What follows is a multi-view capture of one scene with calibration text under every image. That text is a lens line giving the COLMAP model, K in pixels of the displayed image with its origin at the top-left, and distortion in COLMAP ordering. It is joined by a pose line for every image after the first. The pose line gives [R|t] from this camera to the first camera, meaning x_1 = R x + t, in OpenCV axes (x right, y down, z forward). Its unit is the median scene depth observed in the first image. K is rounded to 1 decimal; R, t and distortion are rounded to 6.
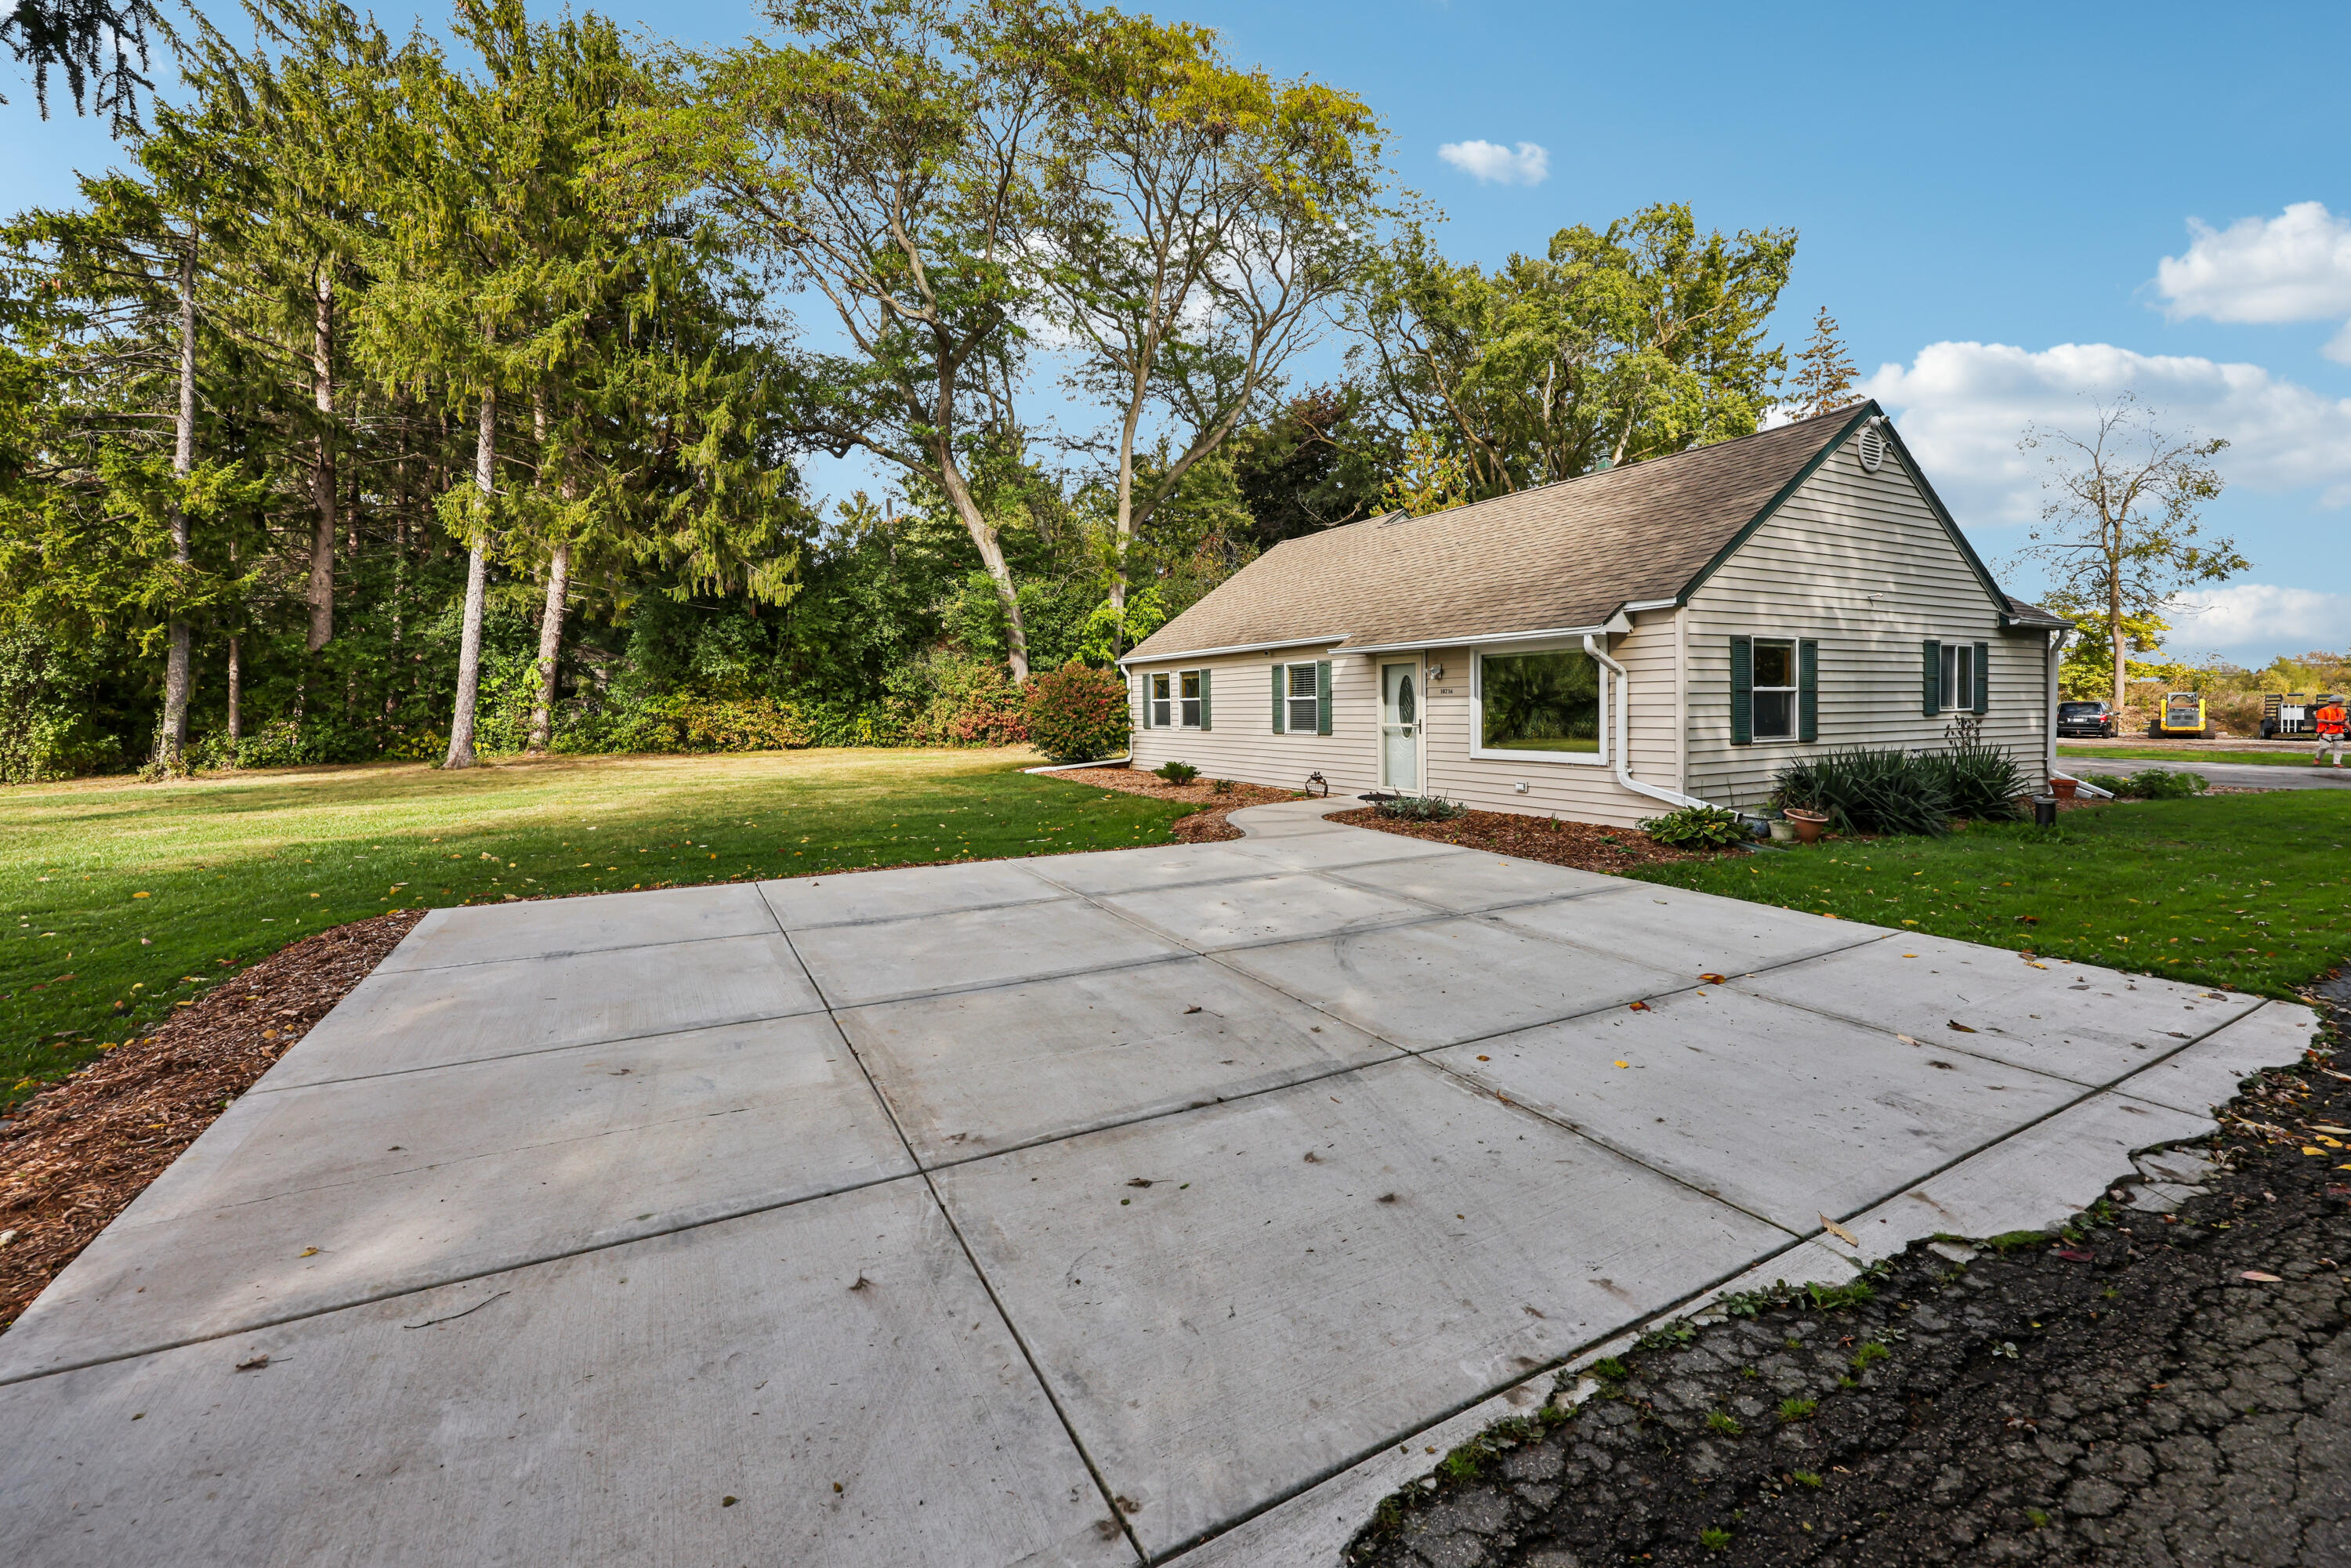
lens RADIAL K [[944.0, 0, 1171.5], [0, 944.0, 749.3], [0, 0, 1]] dist [-0.001866, -0.000235]
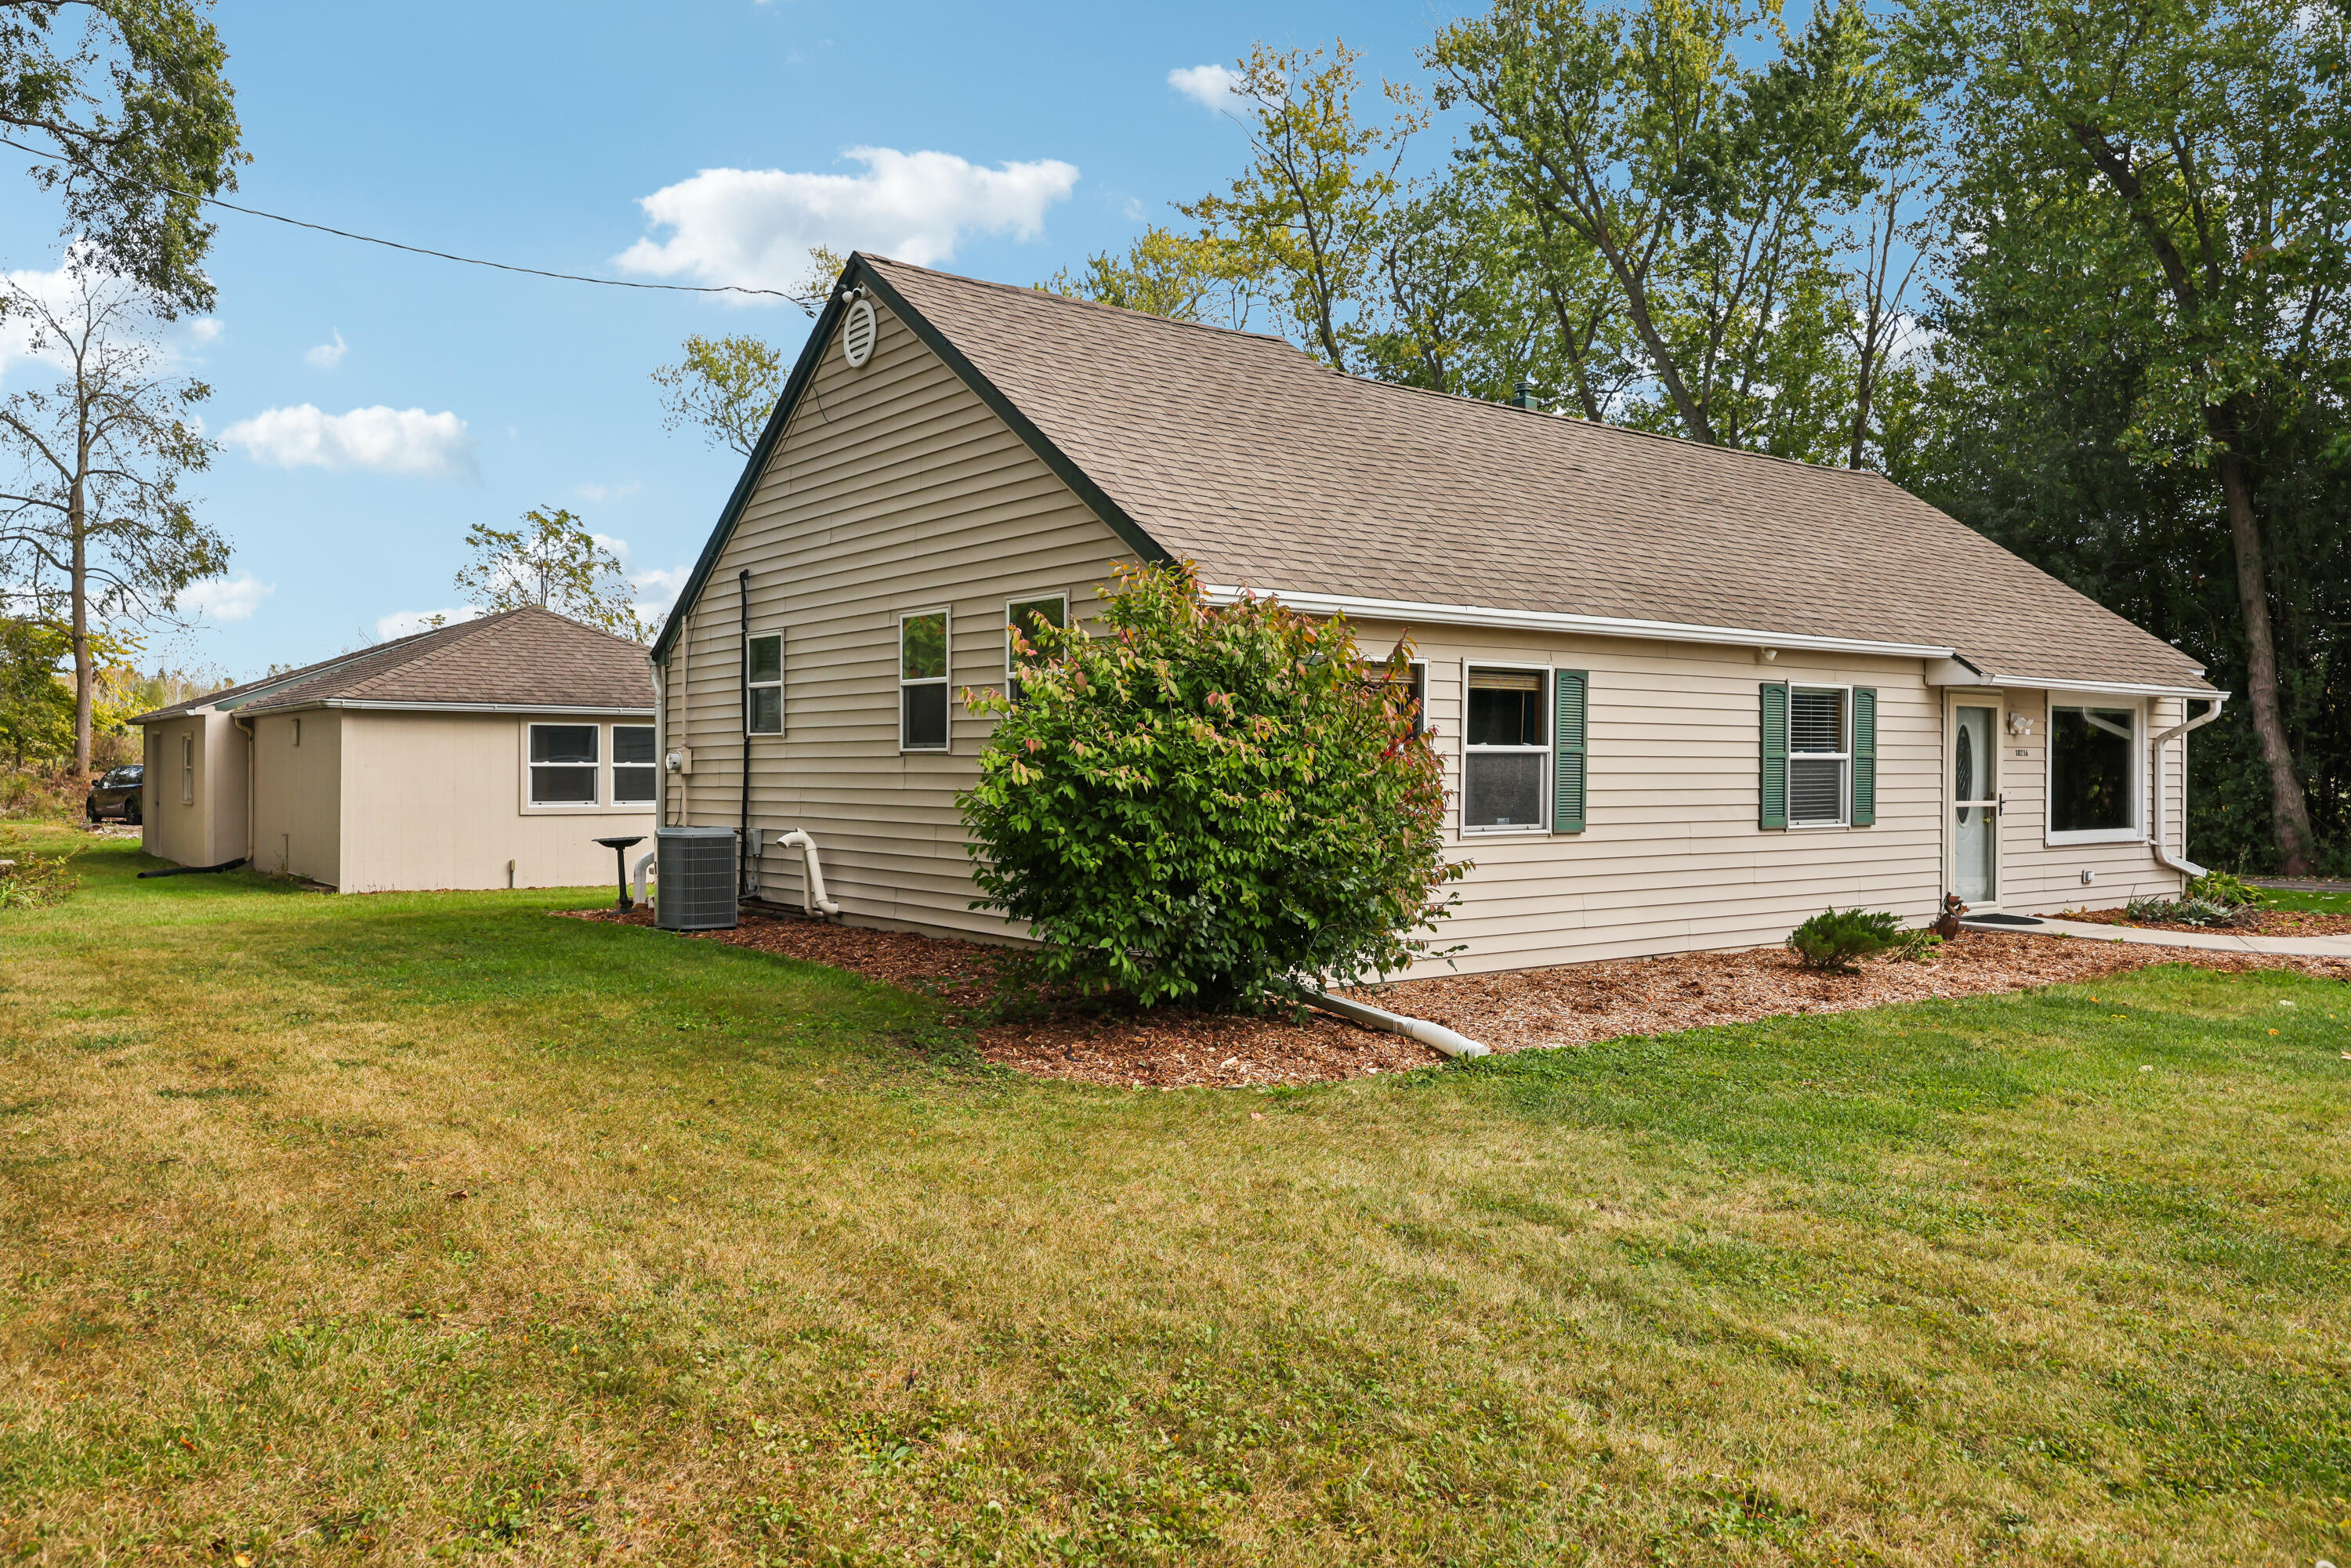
lens RADIAL K [[1745.1, 0, 1190.2], [0, 1745.1, 778.5], [0, 0, 1]] dist [0.002101, 0.002870]
pose [[-0.173610, -0.002795, 0.984810, -0.683097], [0.037926, 0.999235, 0.009522, -0.060825], [-0.984084, 0.039003, -0.173372, 1.416457]]
